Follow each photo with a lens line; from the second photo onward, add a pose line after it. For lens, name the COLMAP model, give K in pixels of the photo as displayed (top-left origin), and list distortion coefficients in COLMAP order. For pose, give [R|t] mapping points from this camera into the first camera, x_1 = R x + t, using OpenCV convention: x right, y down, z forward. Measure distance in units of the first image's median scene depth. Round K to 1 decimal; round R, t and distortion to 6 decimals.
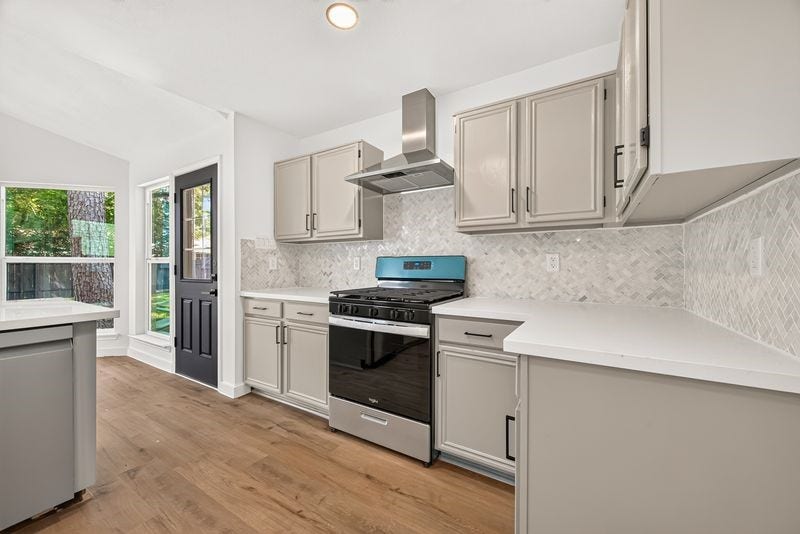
lens RADIAL K [[312.5, 0, 400.6], [0, 312.5, 265.3], [0, 0, 1]] dist [0.001618, -0.000276]
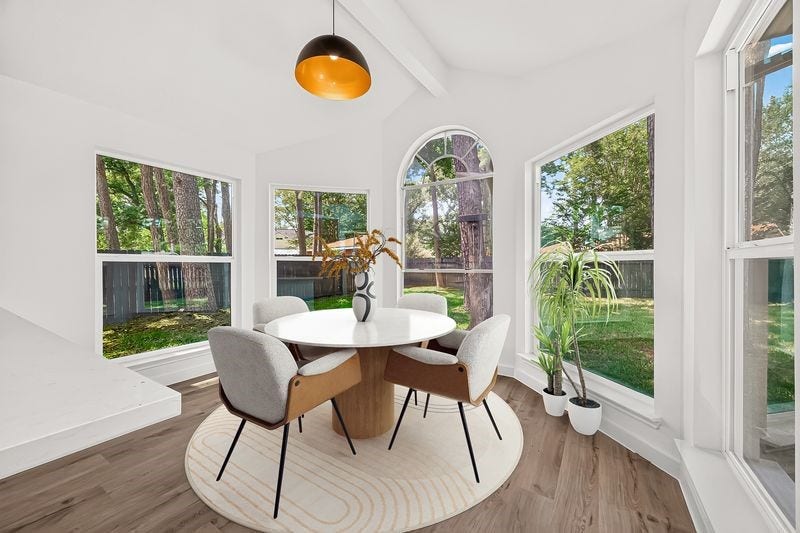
lens RADIAL K [[312.5, 0, 400.6], [0, 312.5, 264.8], [0, 0, 1]] dist [0.001618, -0.000276]
pose [[-0.014770, 0.000860, -0.999891, -0.679977], [-0.001183, 0.999999, 0.000877, -0.003631], [0.999890, 0.001196, -0.014769, 0.937963]]
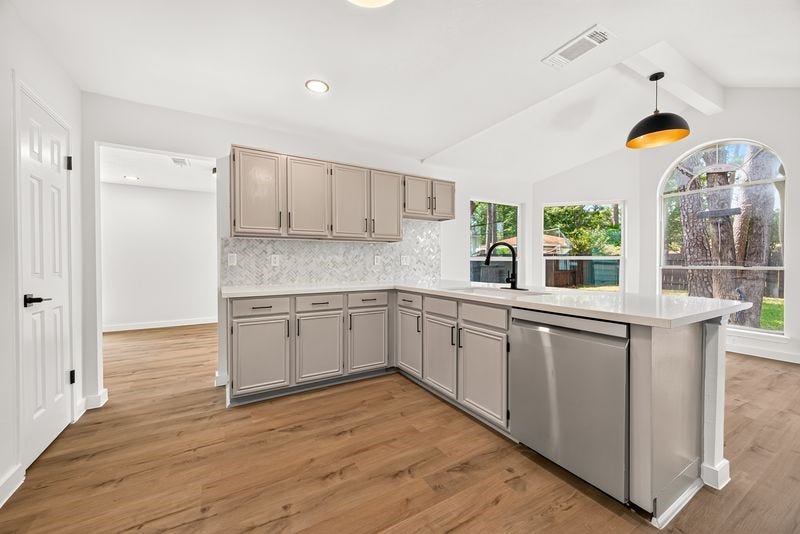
lens RADIAL K [[312.5, 0, 400.6], [0, 312.5, 265.3], [0, 0, 1]] dist [0.001618, -0.000276]
pose [[-0.466007, 0.007043, -0.884753, 0.066474], [0.002466, 0.999975, 0.006662, -0.000850], [0.884777, 0.000923, -0.466013, 0.443183]]
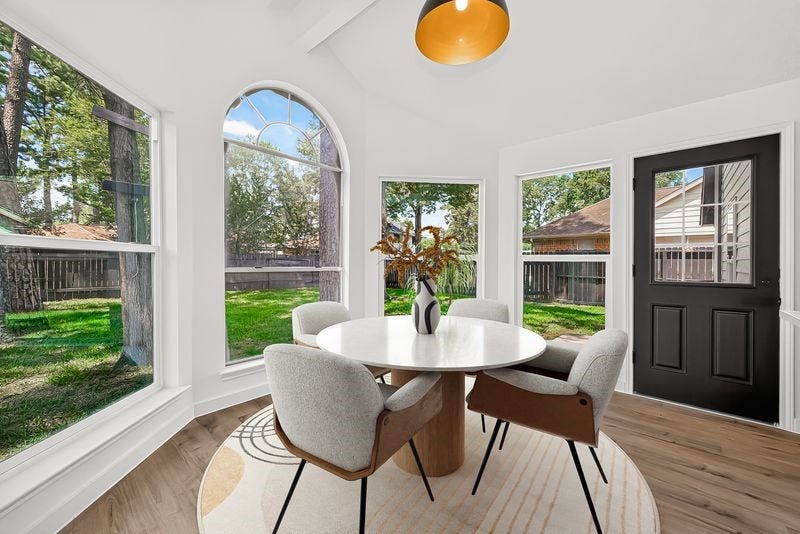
lens RADIAL K [[312.5, 0, 400.6], [0, 312.5, 265.3], [0, 0, 1]] dist [0.001618, -0.000276]
pose [[0.985897, 0.001463, -0.167345, -1.472904], [-0.001115, 0.999997, 0.002174, 0.000337], [0.167348, -0.001957, 0.985896, 0.090181]]
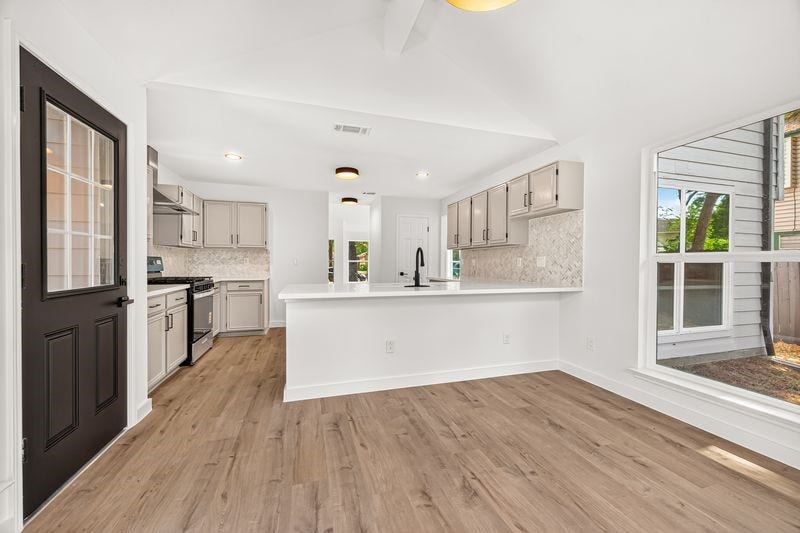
lens RADIAL K [[312.5, 0, 400.6], [0, 312.5, 264.8], [0, 0, 1]] dist [0.001618, -0.000276]
pose [[-0.751235, -0.008453, 0.659981, -1.685971], [-0.006380, 0.999964, 0.005546, -0.005055], [-0.660004, -0.000045, -0.751262, 1.217235]]
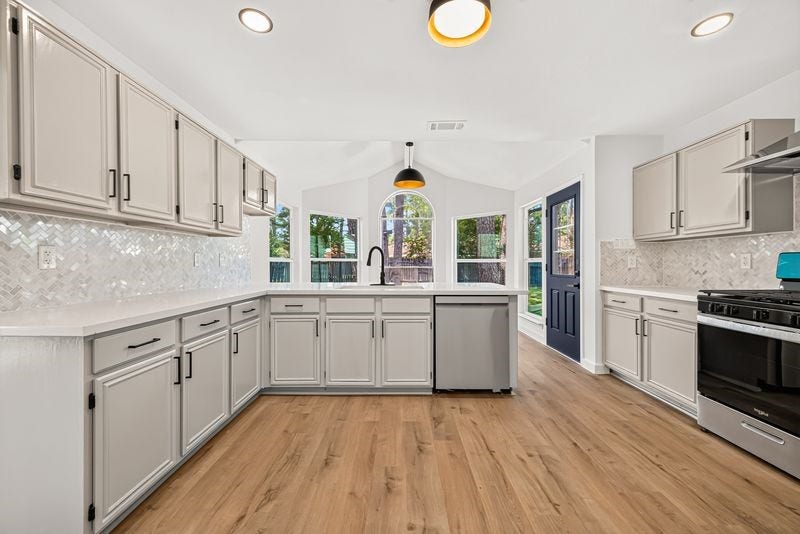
lens RADIAL K [[311.9, 0, 402.9], [0, 311.9, 265.6], [0, 0, 1]] dist [0.004850, -0.000079]
pose [[0.528827, 0.002864, -0.848725, 0.099767], [0.001628, 0.999989, 0.004389, 0.000586], [0.848728, -0.003703, 0.528816, -0.268159]]
